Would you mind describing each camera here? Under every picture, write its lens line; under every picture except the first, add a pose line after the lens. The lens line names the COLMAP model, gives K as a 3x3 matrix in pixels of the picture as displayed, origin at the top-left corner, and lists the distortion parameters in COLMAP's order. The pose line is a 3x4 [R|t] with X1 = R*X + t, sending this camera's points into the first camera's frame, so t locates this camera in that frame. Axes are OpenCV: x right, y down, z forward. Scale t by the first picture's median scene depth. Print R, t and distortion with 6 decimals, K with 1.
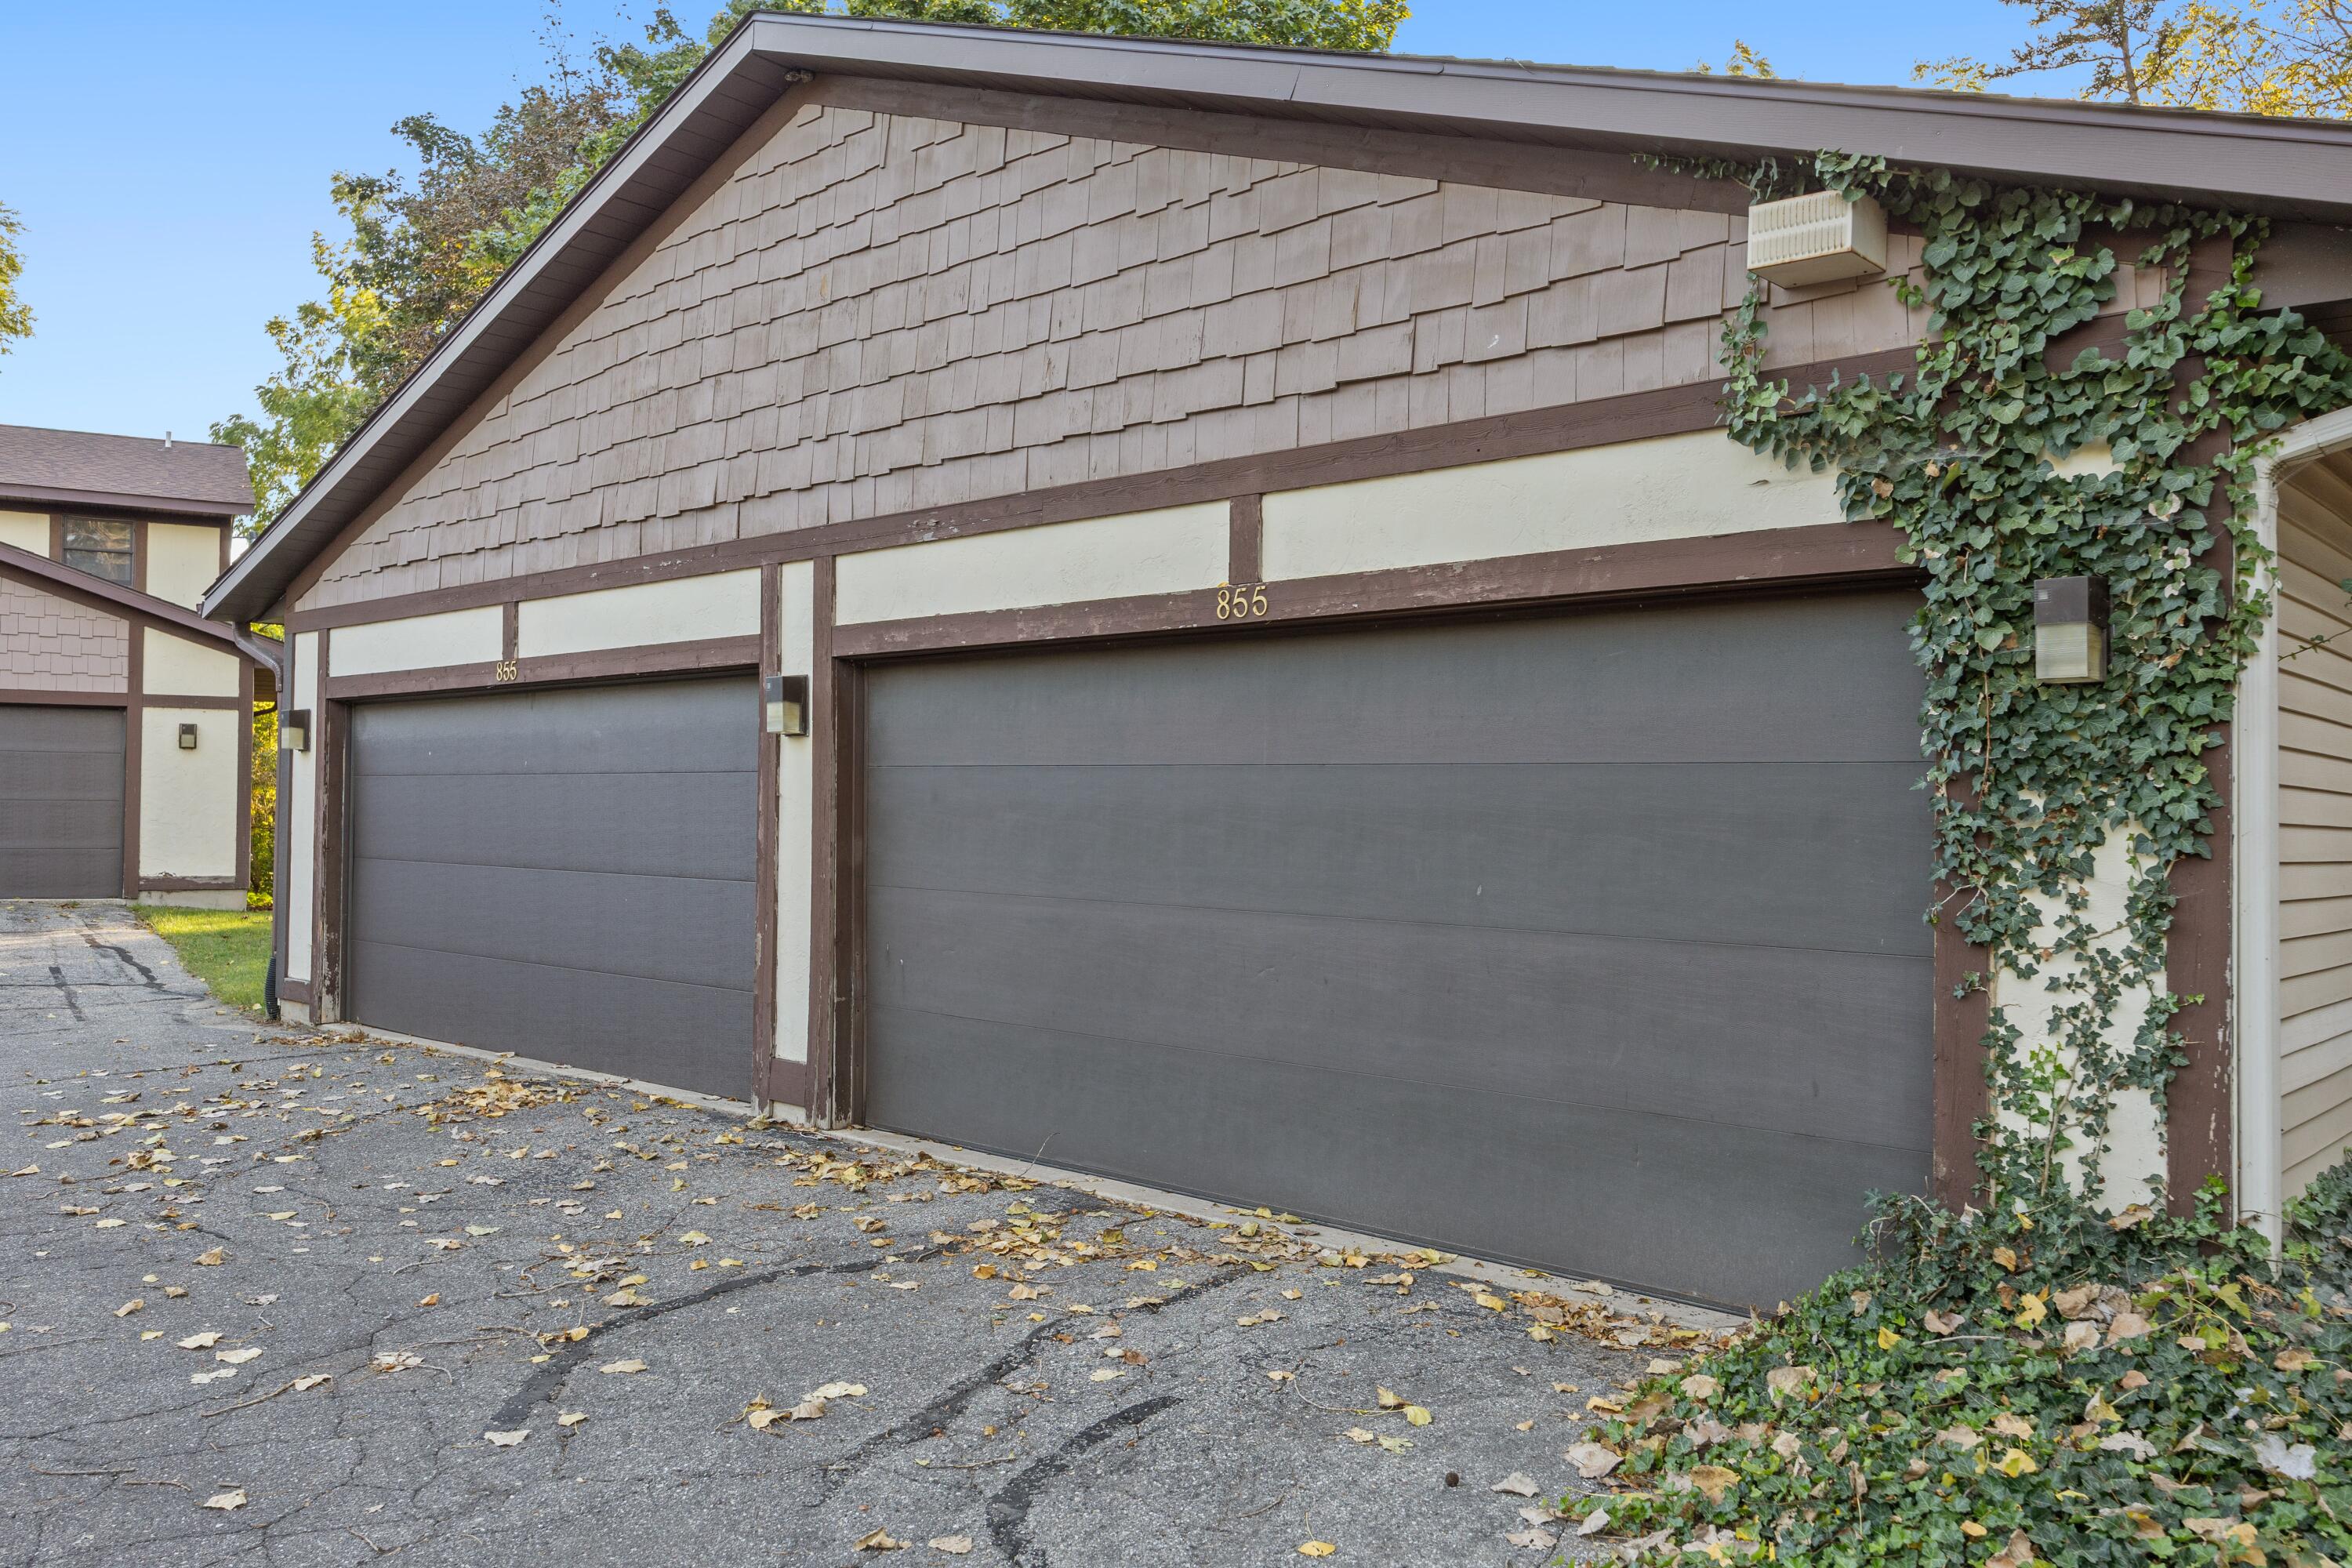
lens RADIAL K [[1788.7, 0, 1193.7], [0, 1788.7, 795.3], [0, 0, 1]] dist [-0.008220, 0.000827]
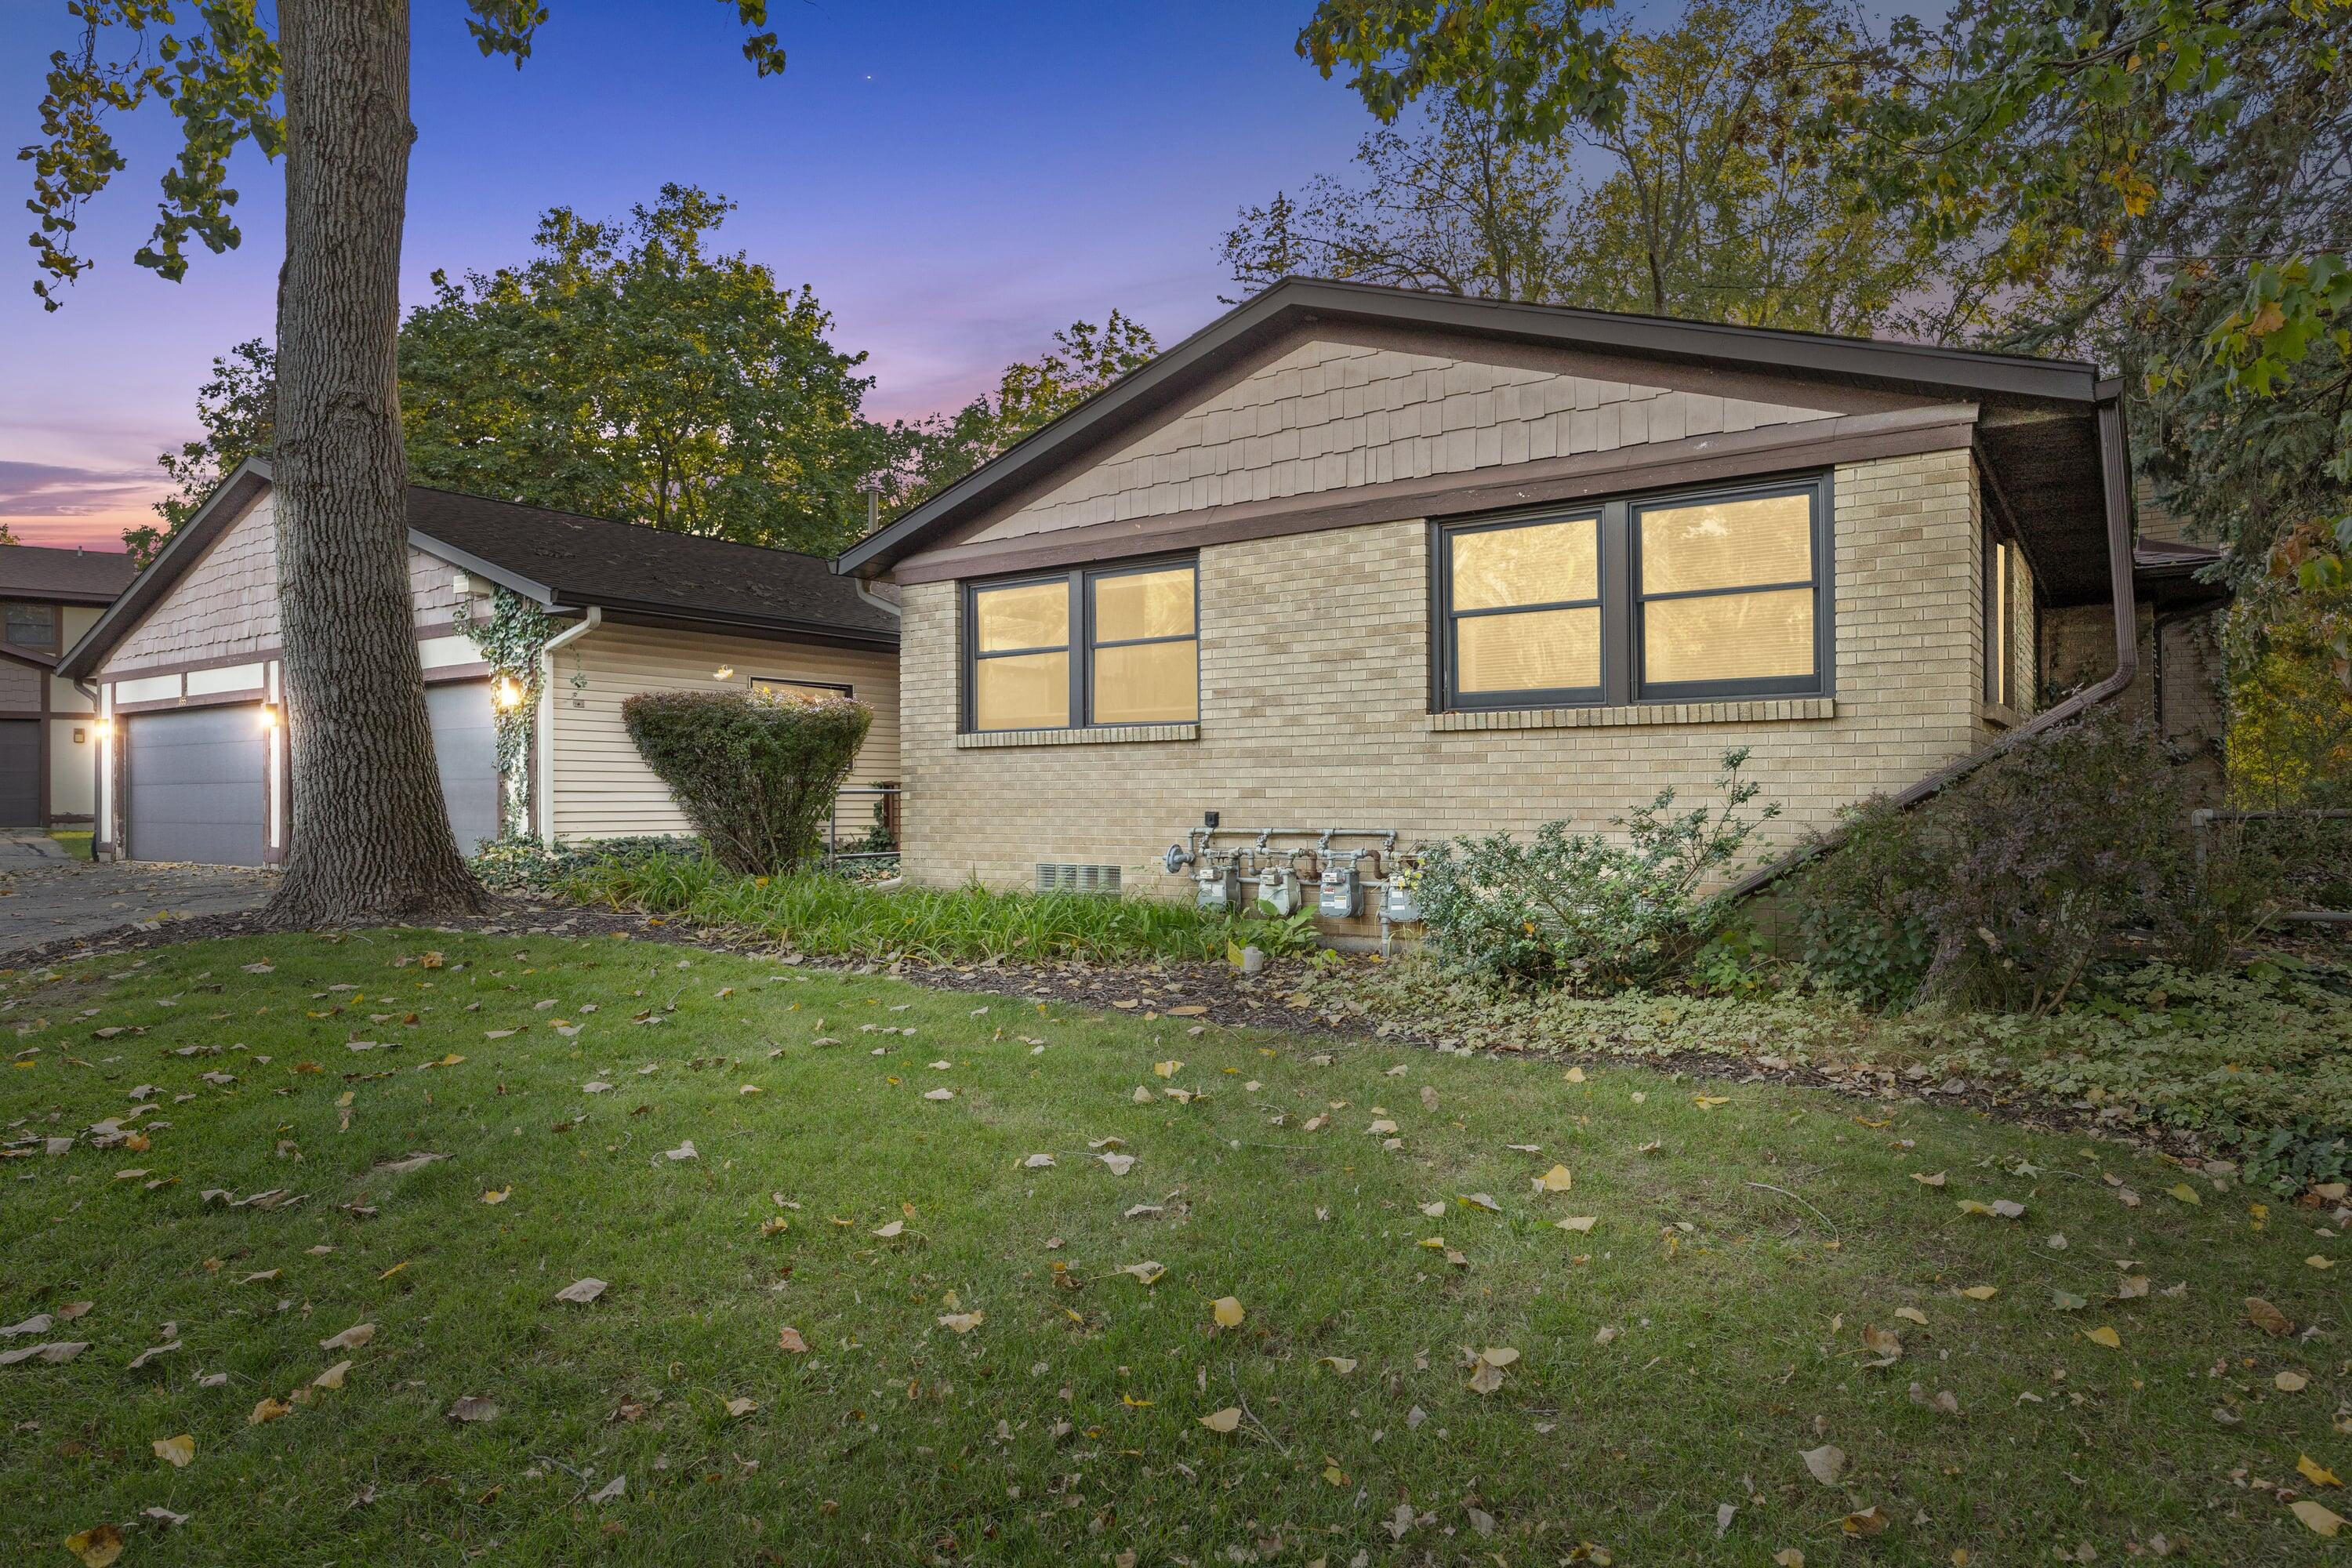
lens RADIAL K [[1367.5, 0, 1170.2], [0, 1367.5, 792.0], [0, 0, 1]] dist [-0.008020, -0.000104]
pose [[0.991916, -0.017272, 0.125714, 0.689898], [0.016161, 0.999821, 0.009855, 0.054654], [-0.125861, -0.007744, 0.992018, -0.967006]]
